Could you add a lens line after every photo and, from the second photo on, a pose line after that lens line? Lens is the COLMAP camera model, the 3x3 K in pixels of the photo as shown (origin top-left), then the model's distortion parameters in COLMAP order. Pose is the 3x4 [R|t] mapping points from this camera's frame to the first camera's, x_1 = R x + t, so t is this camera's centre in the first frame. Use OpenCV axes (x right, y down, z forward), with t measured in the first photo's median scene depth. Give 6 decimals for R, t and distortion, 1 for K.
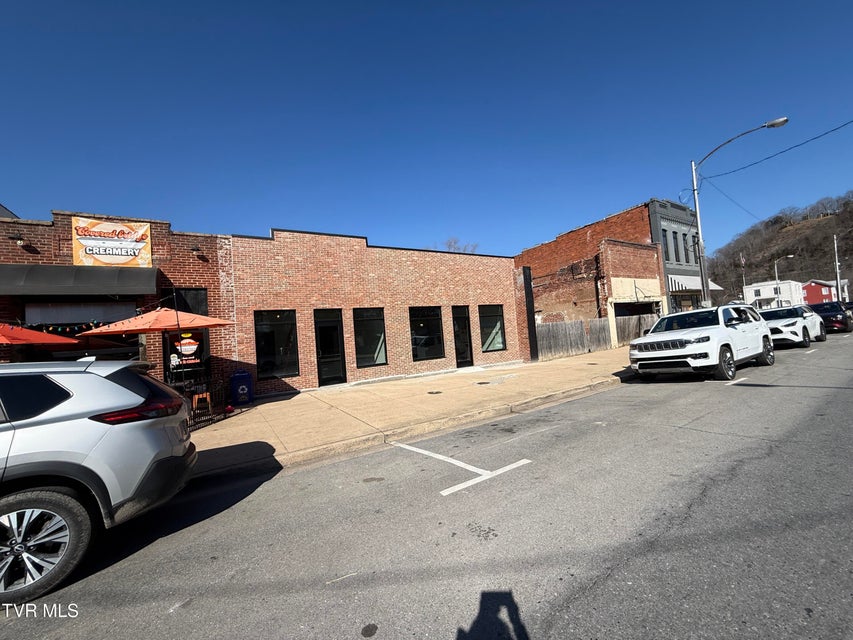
lens RADIAL K [[338.3, 0, 421.9], [0, 338.3, 322.5], [0, 0, 1]] dist [-0.001442, 0.000775]
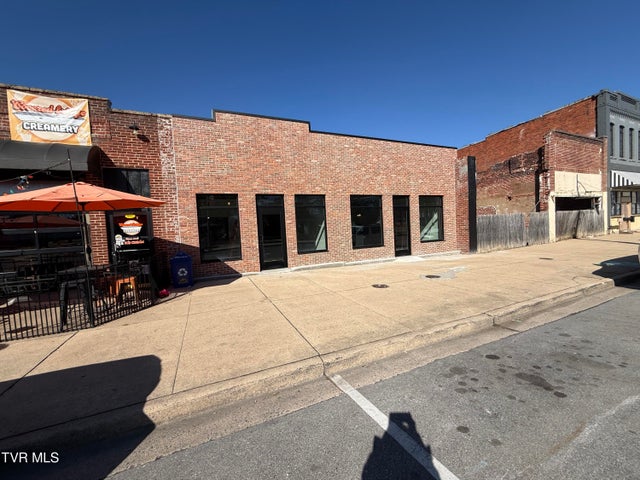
lens RADIAL K [[253.8, 0, 317.0], [0, 253.8, 240.6], [0, 0, 1]] dist [-0.001442, 0.000775]
pose [[0.989984, 0.032506, -0.137389, -0.031784], [-0.019624, 0.995369, 0.094098, 0.022308], [0.139812, -0.090460, 0.986037, 0.264358]]
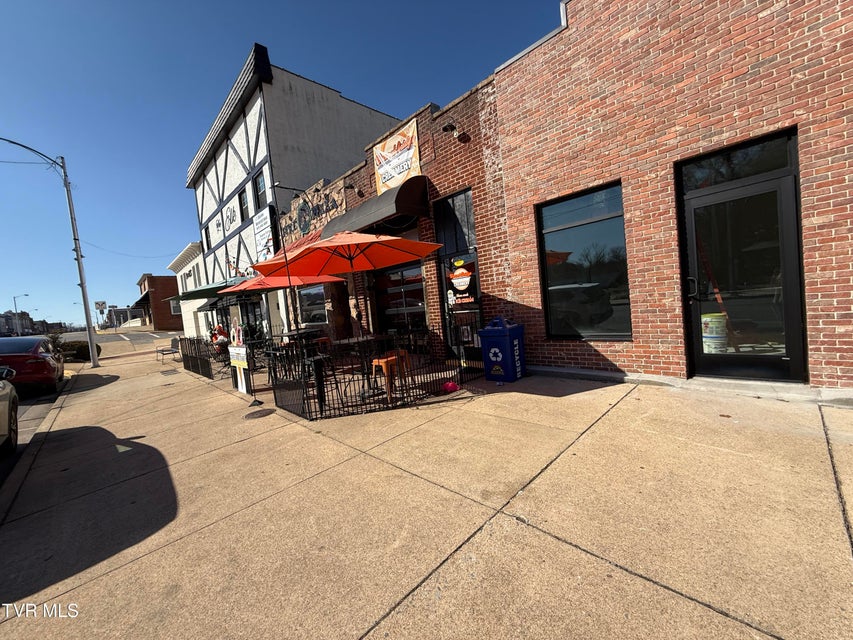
lens RADIAL K [[338.3, 0, 427.3], [0, 338.3, 321.6], [0, 0, 1]] dist [-0.001442, 0.000775]
pose [[0.212260, 0.109686, -0.971038, -0.011566], [0.126405, 0.982251, 0.138584, 0.041523], [0.969003, -0.152160, 0.194627, 0.632618]]
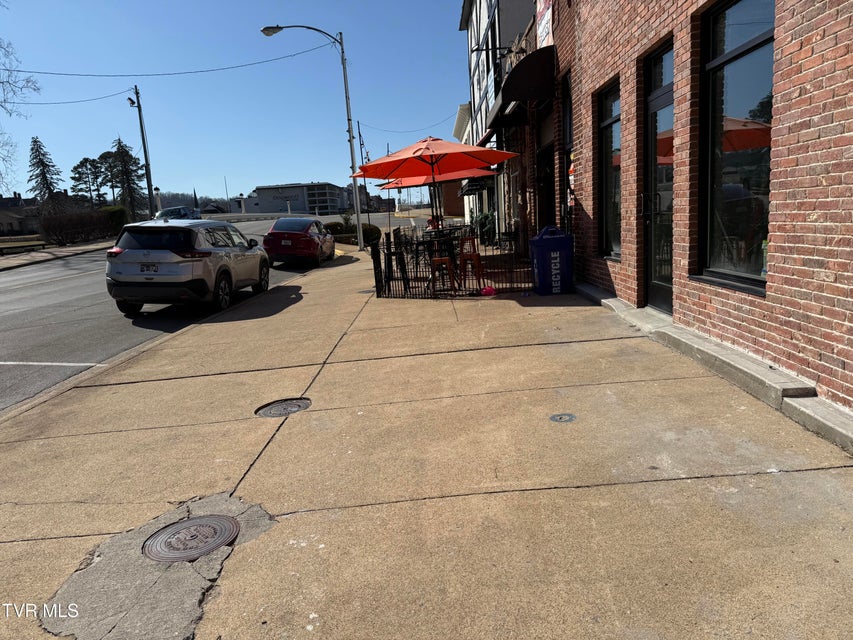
lens RADIAL K [[591.5, 0, 429.9], [0, 591.5, 325.5], [0, 0, 1]] dist [0.043576, -0.045099]
pose [[-0.528024, 0.264654, -0.806938, 0.273135], [0.148151, 0.964336, 0.219332, 0.047046], [0.836207, -0.003736, -0.548402, 1.099634]]
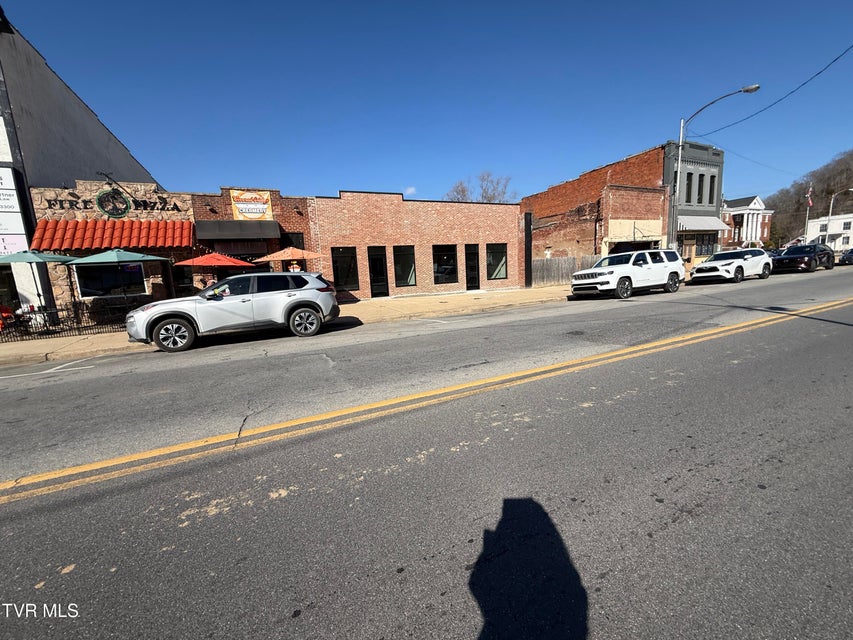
lens RADIAL K [[338.3, 0, 423.0], [0, 338.3, 323.4], [0, 0, 1]] dist [-0.001442, 0.000775]
pose [[0.993886, 0.041762, -0.102211, 0.089506], [-0.019678, 0.977888, 0.208202, -0.022255], [0.108645, -0.204918, 0.972731, -0.483833]]
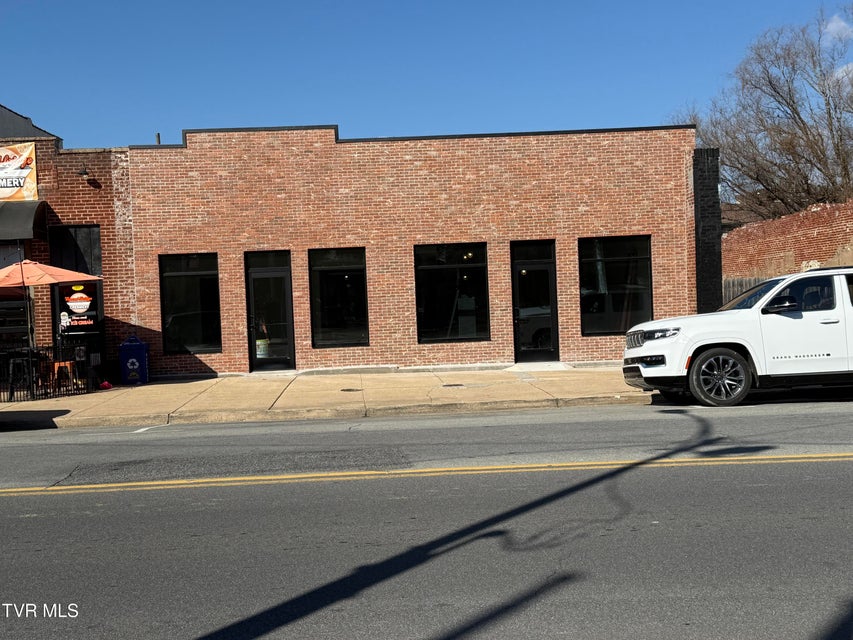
lens RADIAL K [[1049.1, 0, 432.2], [0, 1049.1, 320.8], [0, 0, 1]] dist [0.093390, 0.000000]
pose [[0.869240, 0.053624, -0.491474, 0.946598], [-0.006660, 0.995280, 0.096815, -0.100872], [0.494346, -0.080883, 0.865494, -0.544495]]
